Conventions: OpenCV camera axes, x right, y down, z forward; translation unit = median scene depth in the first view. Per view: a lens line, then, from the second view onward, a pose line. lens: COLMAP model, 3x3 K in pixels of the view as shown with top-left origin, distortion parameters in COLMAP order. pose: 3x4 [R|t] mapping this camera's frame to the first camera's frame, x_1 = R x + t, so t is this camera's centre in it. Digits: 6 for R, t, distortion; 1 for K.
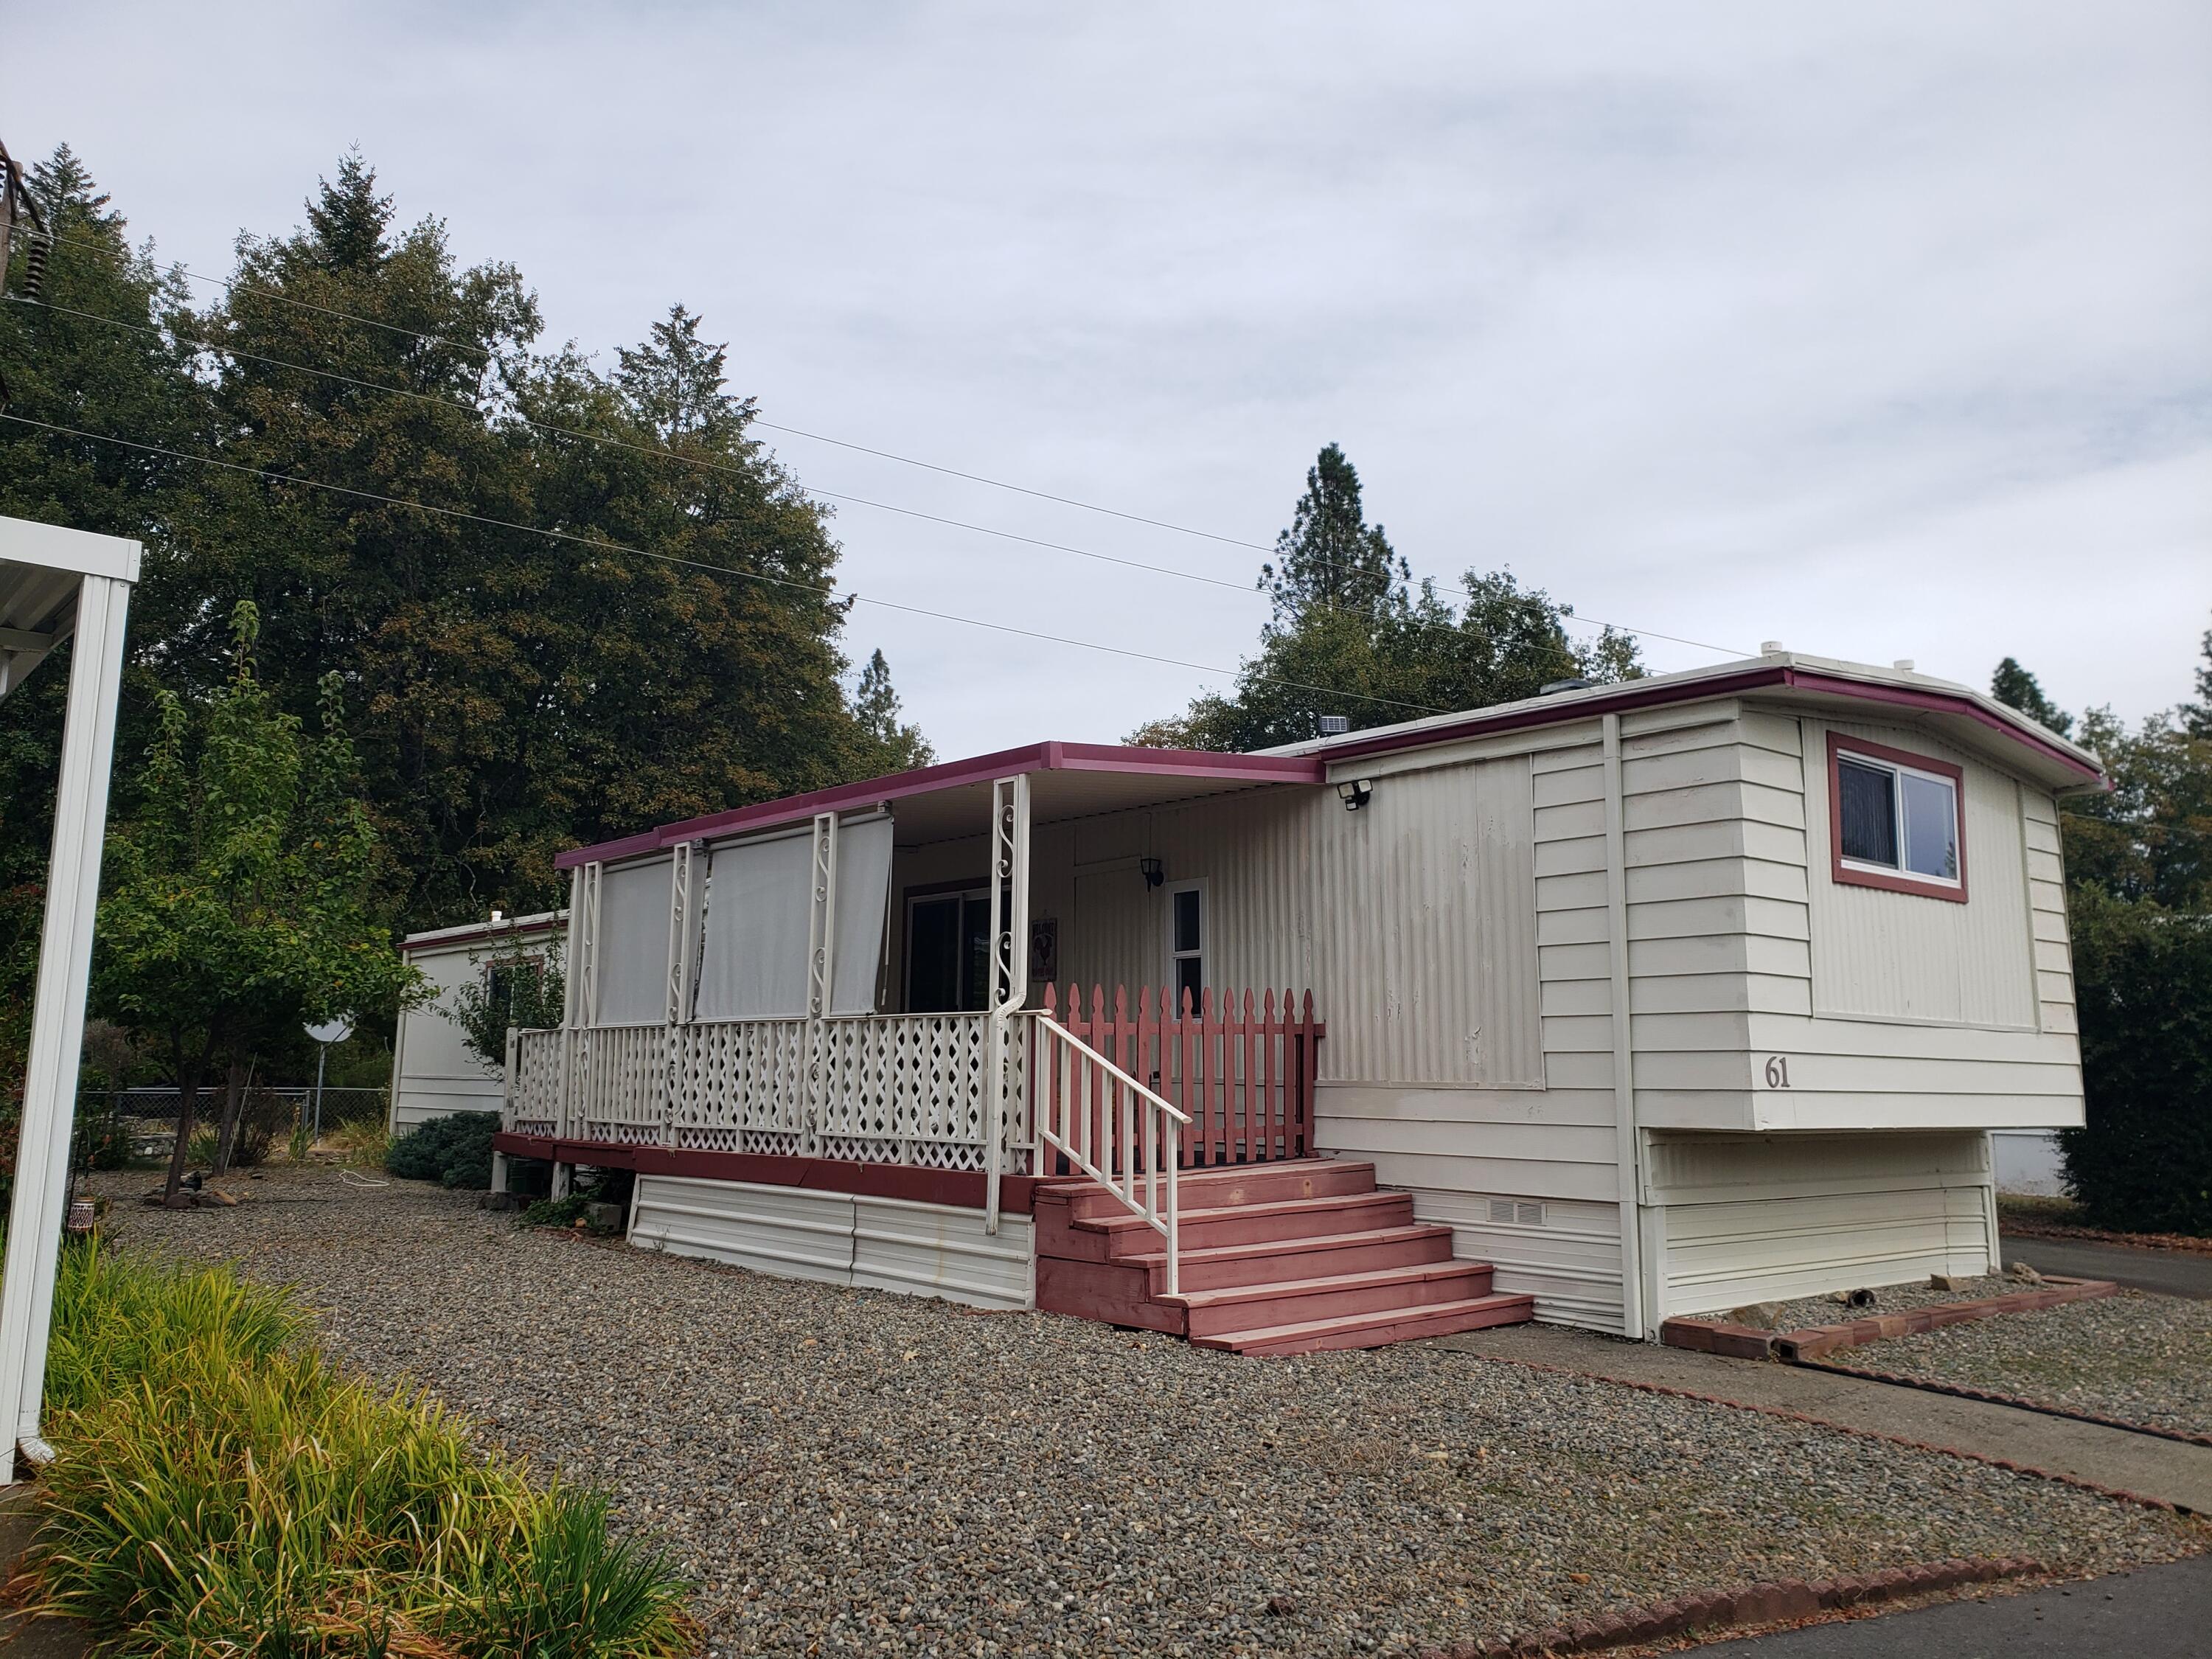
lens RADIAL K [[1665.4, 0, 1106.0], [0, 1665.4, 829.5], [0, 0, 1]] dist [0.133864, -0.158339]
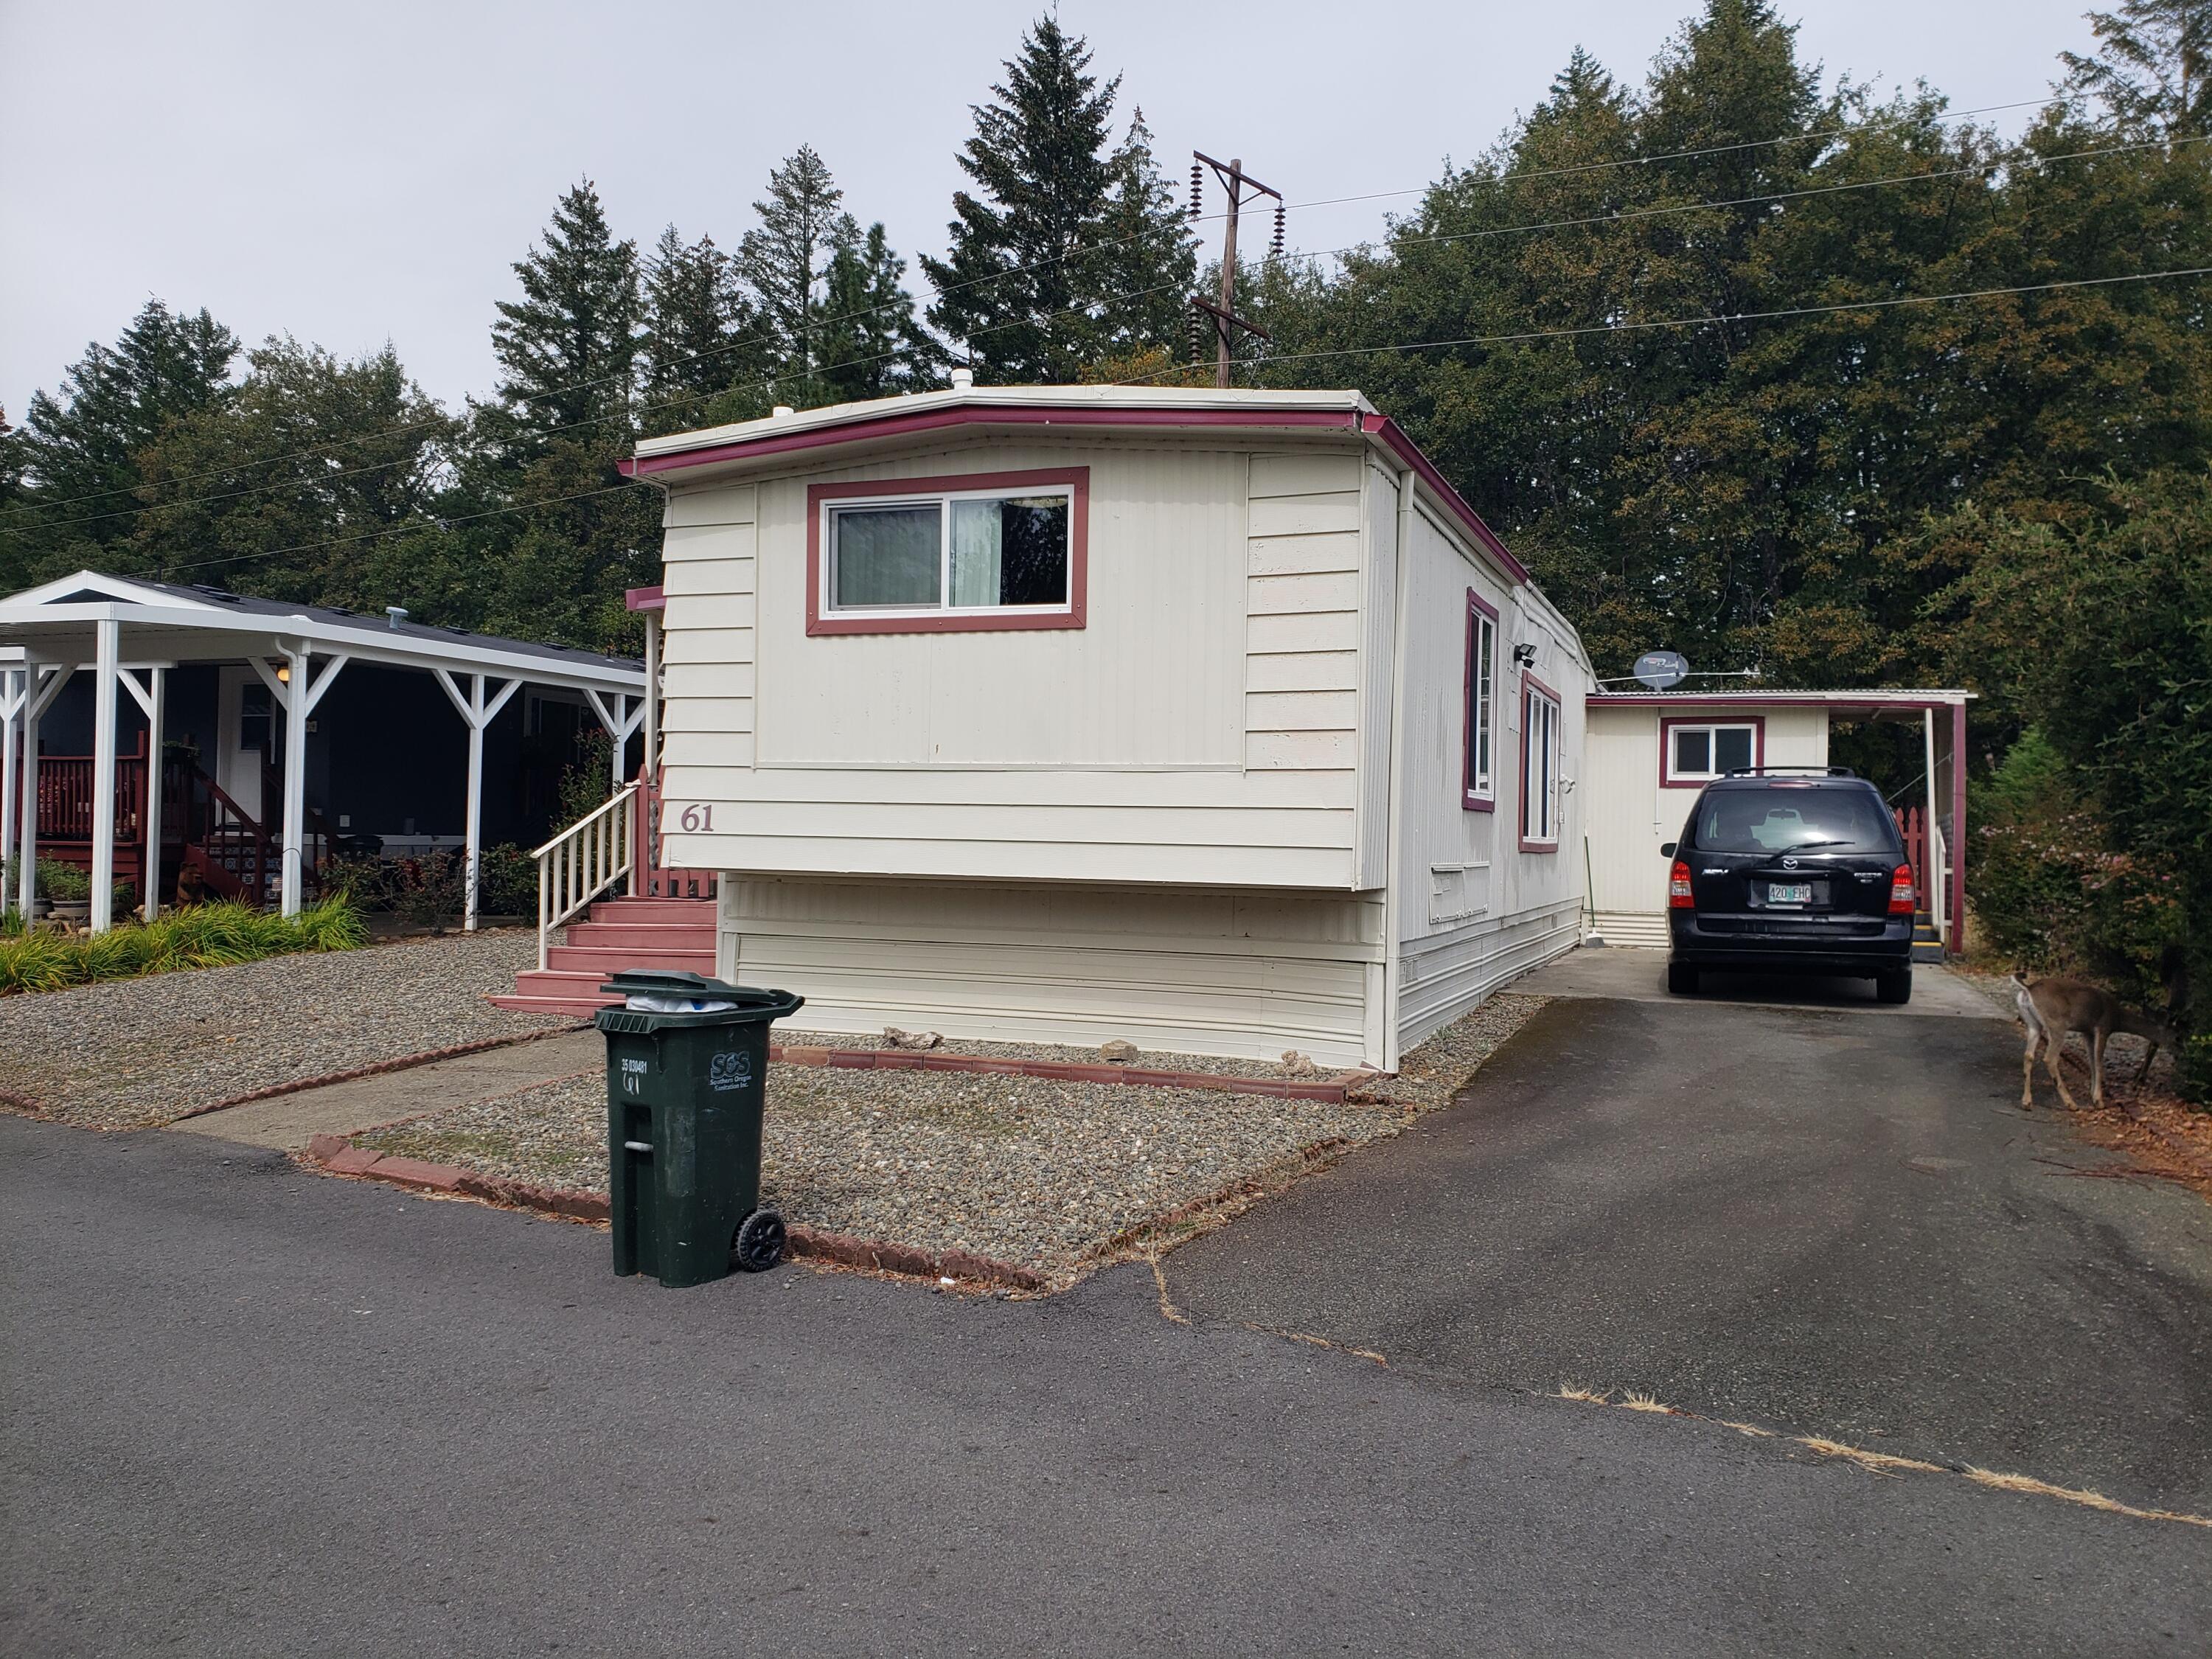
lens RADIAL K [[1669.9, 0, 1150.5], [0, 1669.9, 882.6], [0, 0, 1]] dist [0.050122, -0.125640]
pose [[0.501513, 0.025641, -0.864770, 0.269995], [0.113764, 0.988927, 0.095298, 0.020235], [0.857638, -0.146173, 0.493043, 0.125039]]
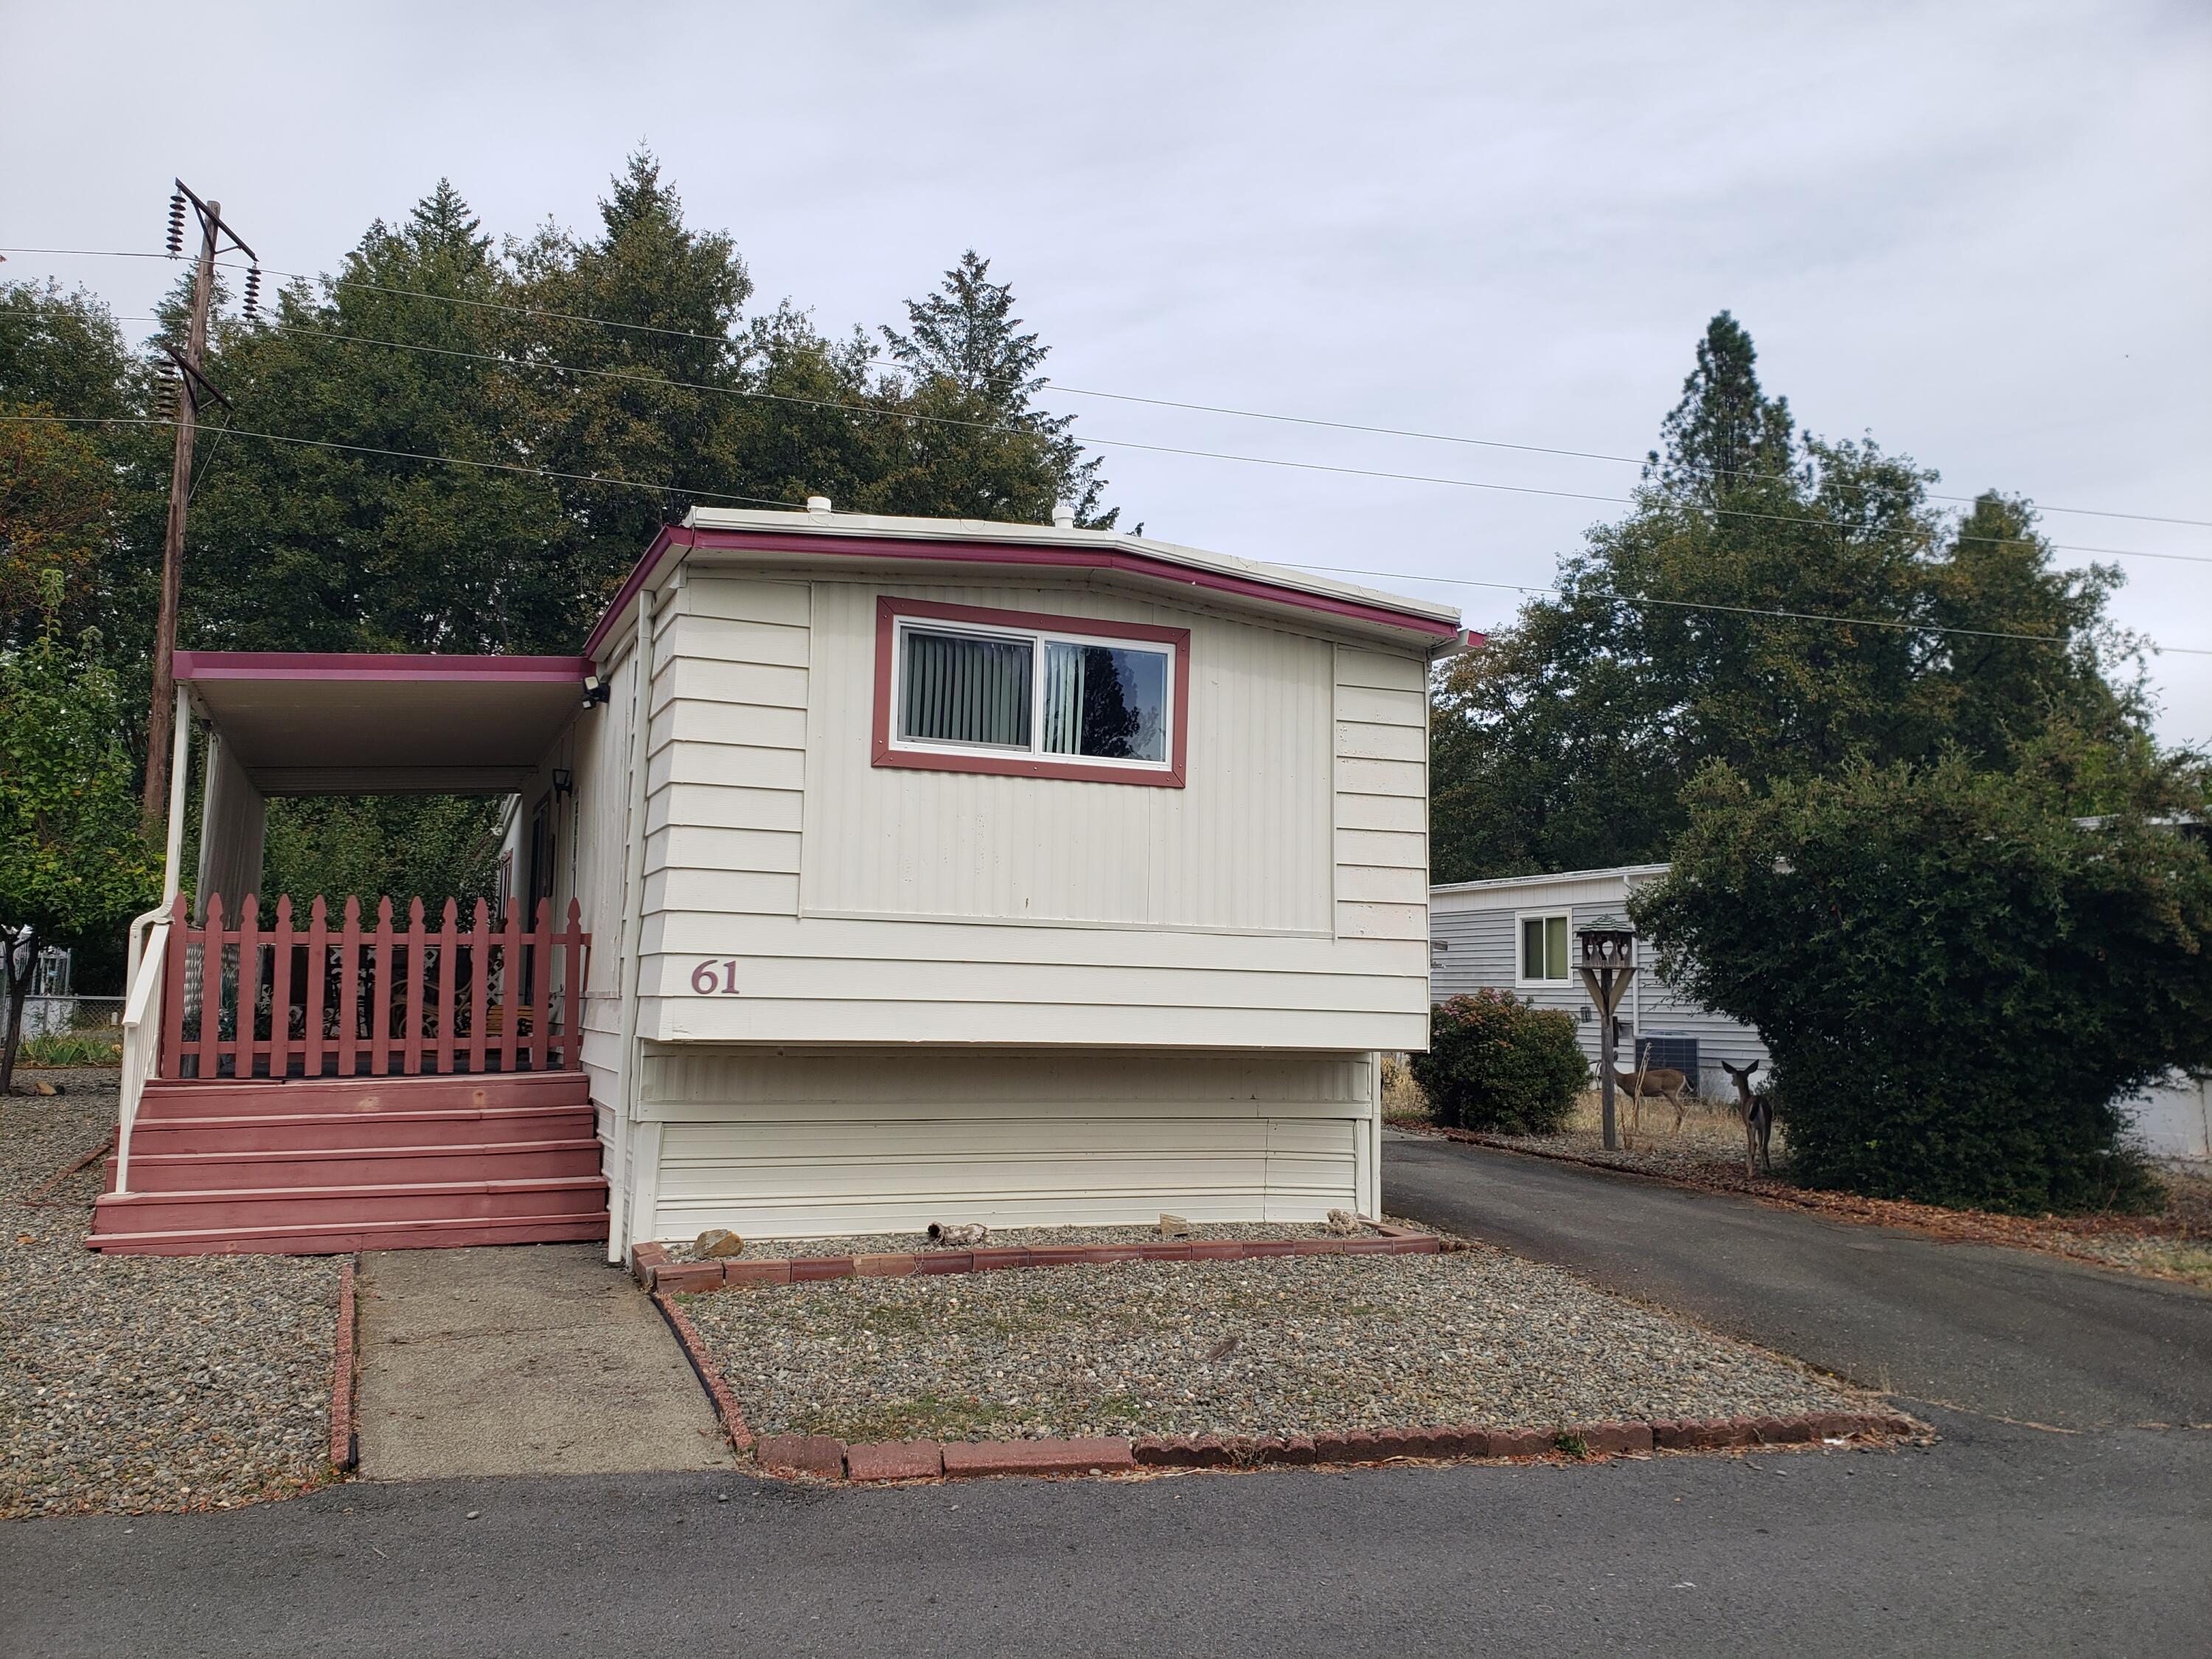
lens RADIAL K [[1683.4, 0, 1106.0], [0, 1683.4, 829.5], [0, 0, 1]] dist [0.026649, -0.038349]
pose [[0.951448, -0.018438, -0.307258, 0.155296], [0.031436, 0.998806, 0.037407, 0.006648], [0.306201, -0.045250, 0.950891, 0.037774]]
